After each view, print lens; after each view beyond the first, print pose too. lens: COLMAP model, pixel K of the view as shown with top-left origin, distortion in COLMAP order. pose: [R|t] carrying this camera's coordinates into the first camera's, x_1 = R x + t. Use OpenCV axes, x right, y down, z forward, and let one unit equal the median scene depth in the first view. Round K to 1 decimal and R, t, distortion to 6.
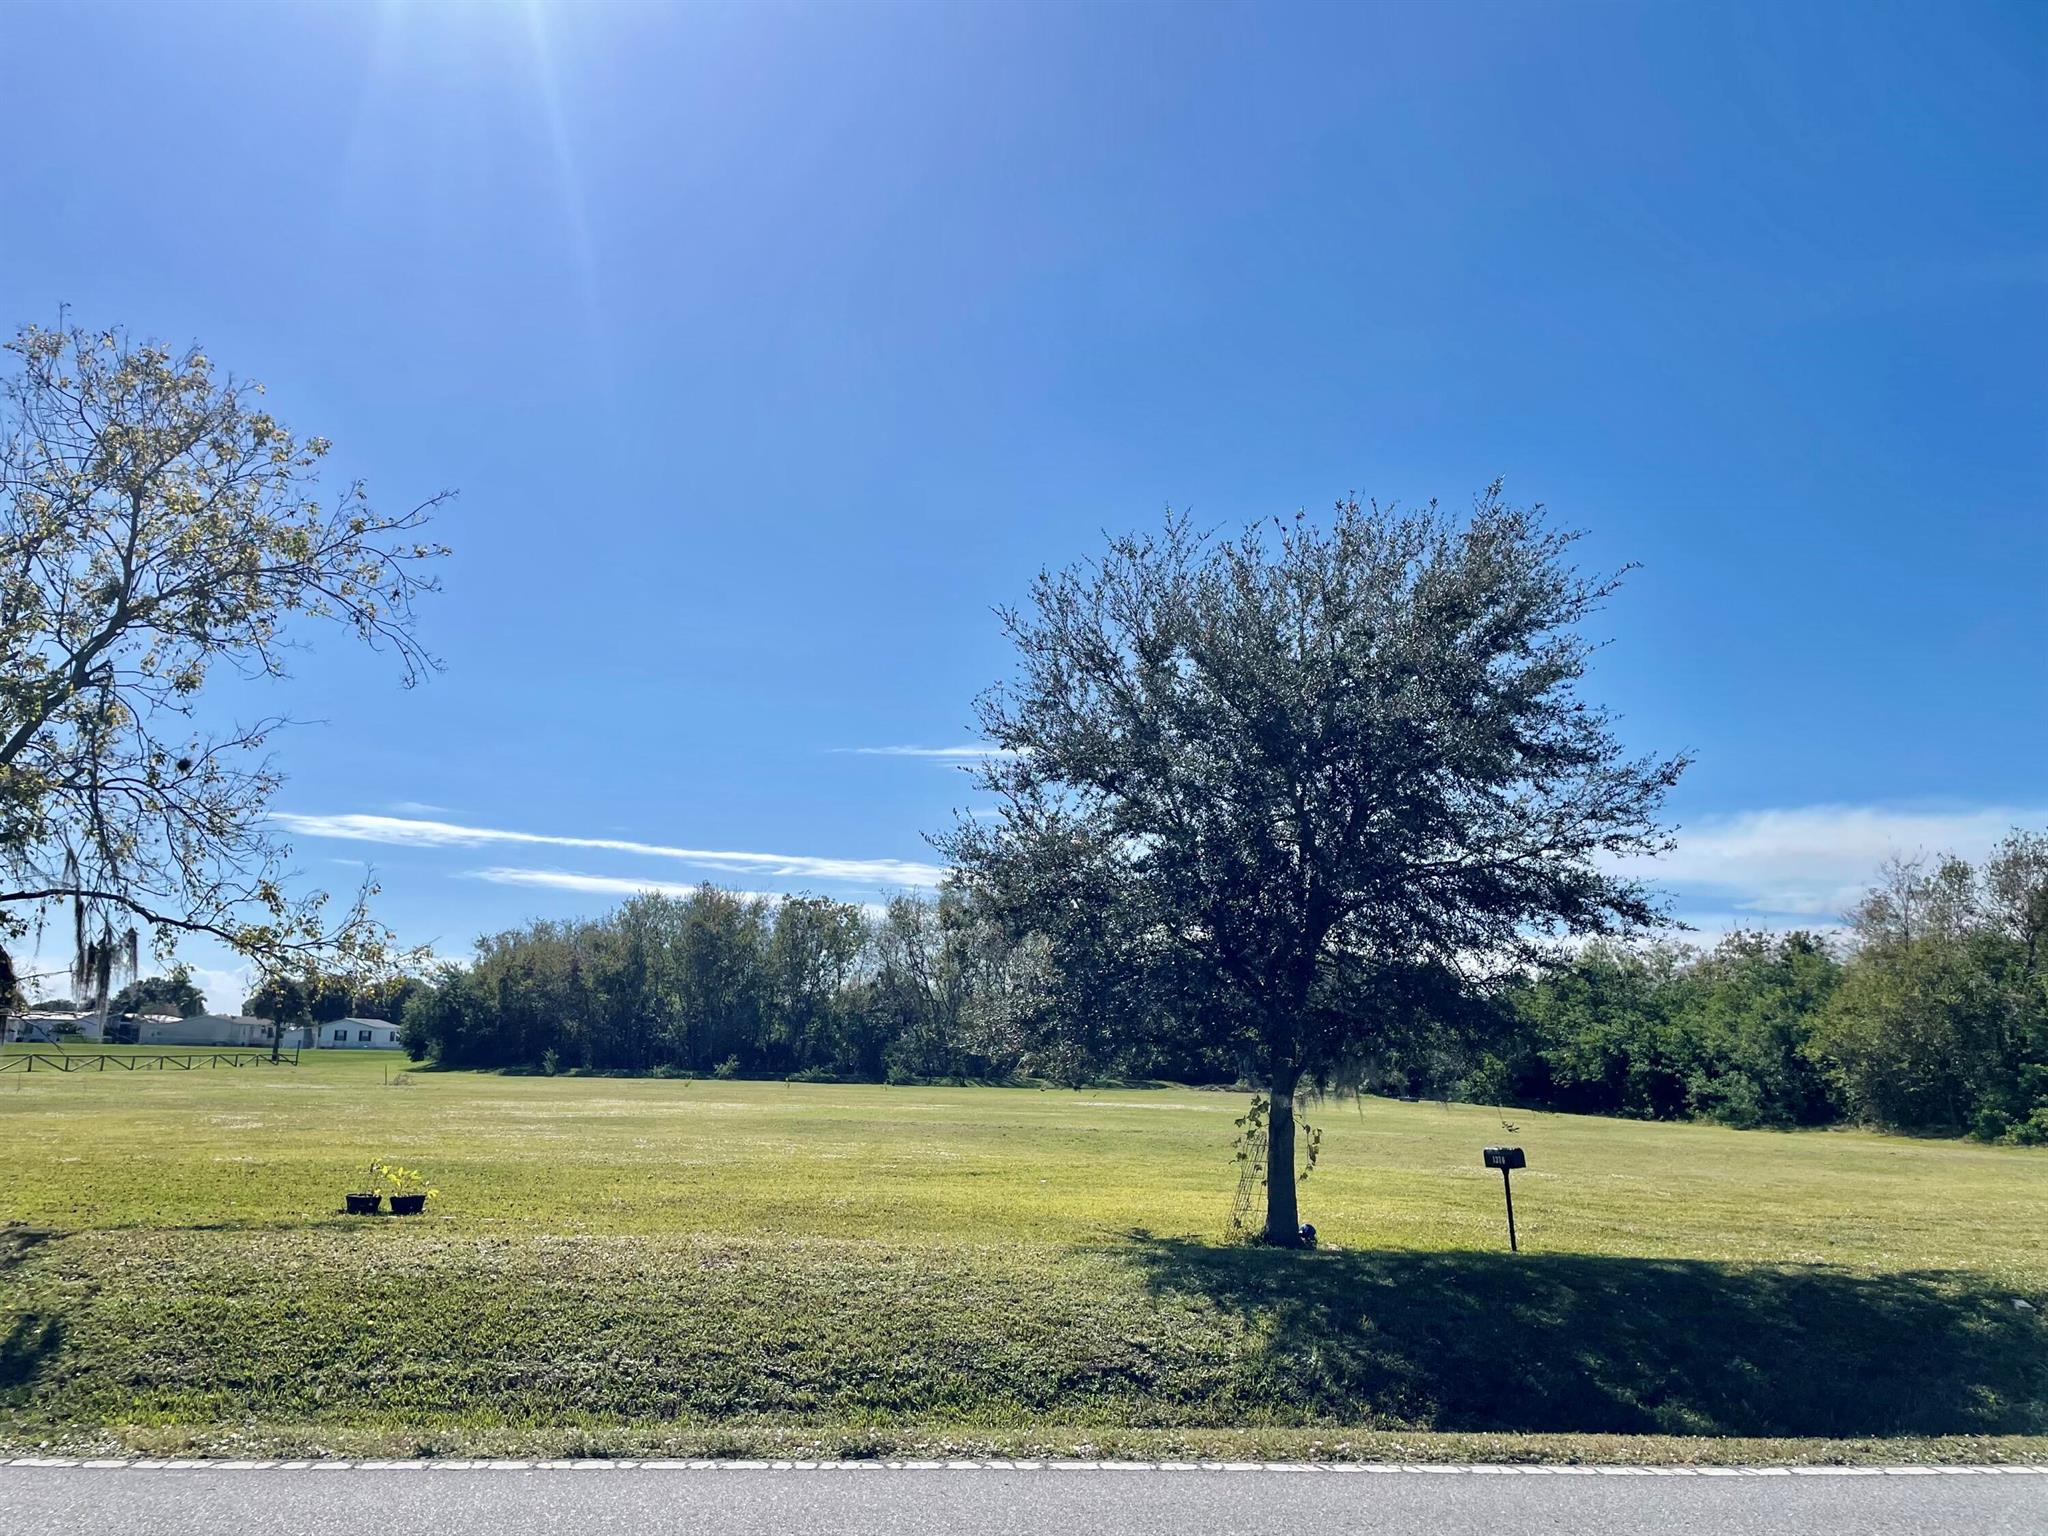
lens RADIAL K [[1580.5, 0, 1021.9], [0, 1580.5, 778.2], [0, 0, 1]] dist [0.098973, -0.143771]
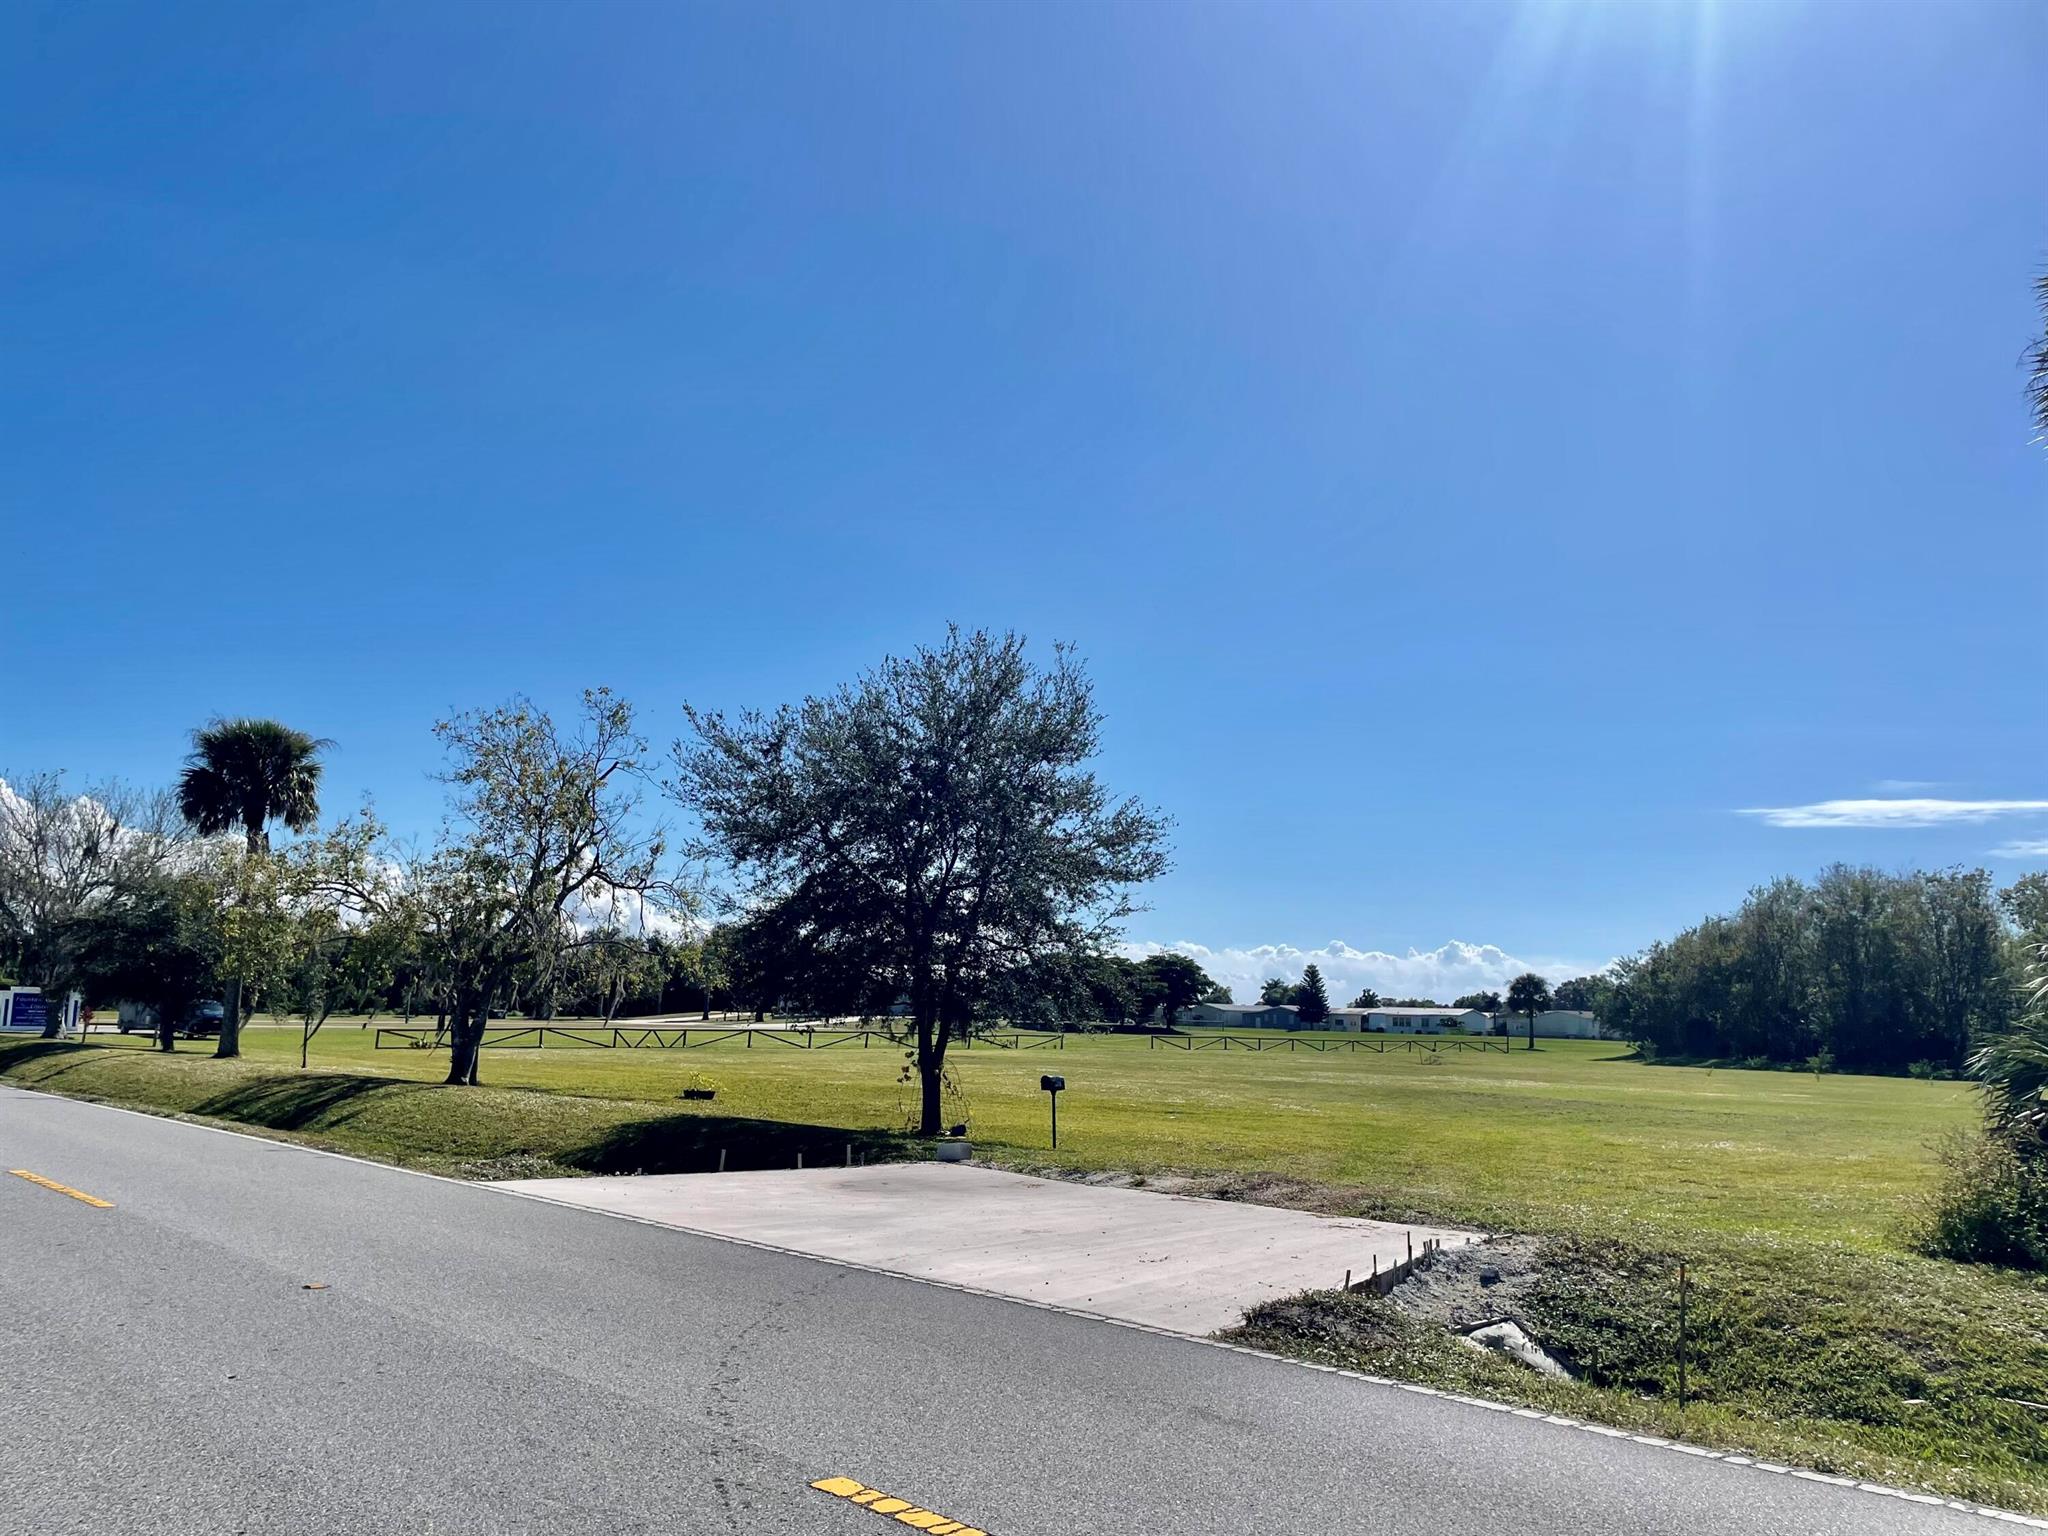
lens RADIAL K [[1580.5, 0, 1021.9], [0, 1580.5, 778.2], [0, 0, 1]] dist [0.098973, -0.143771]
pose [[0.637978, -0.120771, -0.760525, 1.405127], [0.121642, 0.991030, -0.055334, 0.038996], [0.760386, -0.057210, 0.646946, 0.063396]]
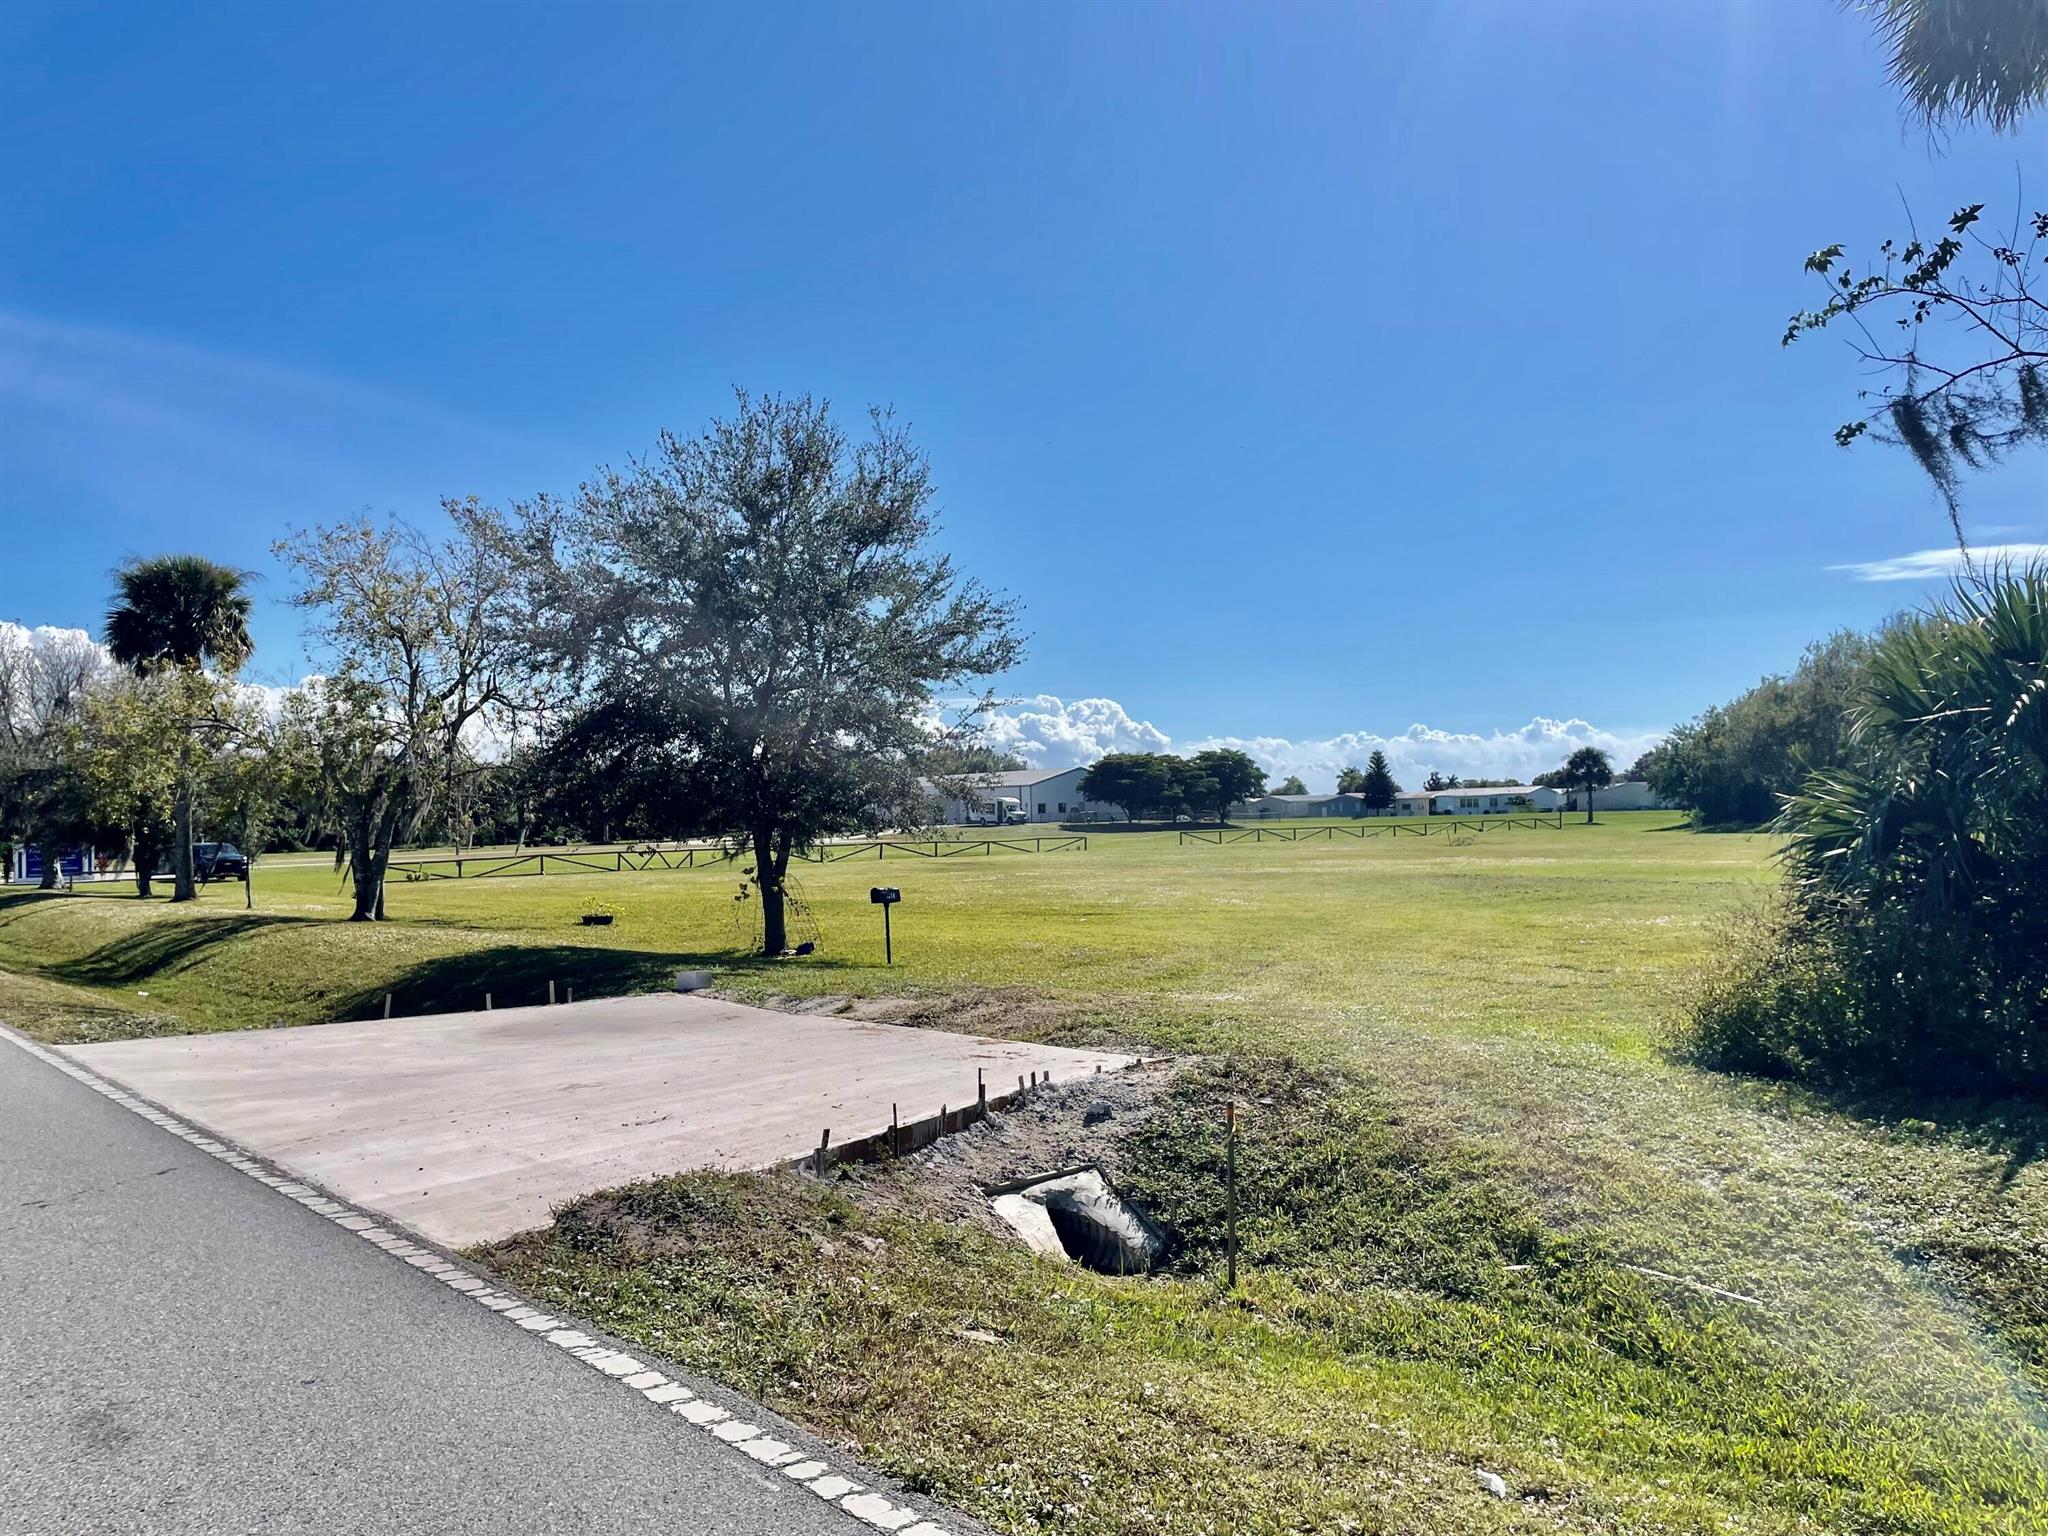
lens RADIAL K [[1580.5, 0, 1021.9], [0, 1580.5, 778.2], [0, 0, 1]] dist [0.098973, -0.143771]
pose [[0.593588, -0.059157, -0.802592, 1.429752], [0.177236, 0.982418, 0.058670, 0.082954], [0.785010, -0.177074, 0.593636, 0.317742]]
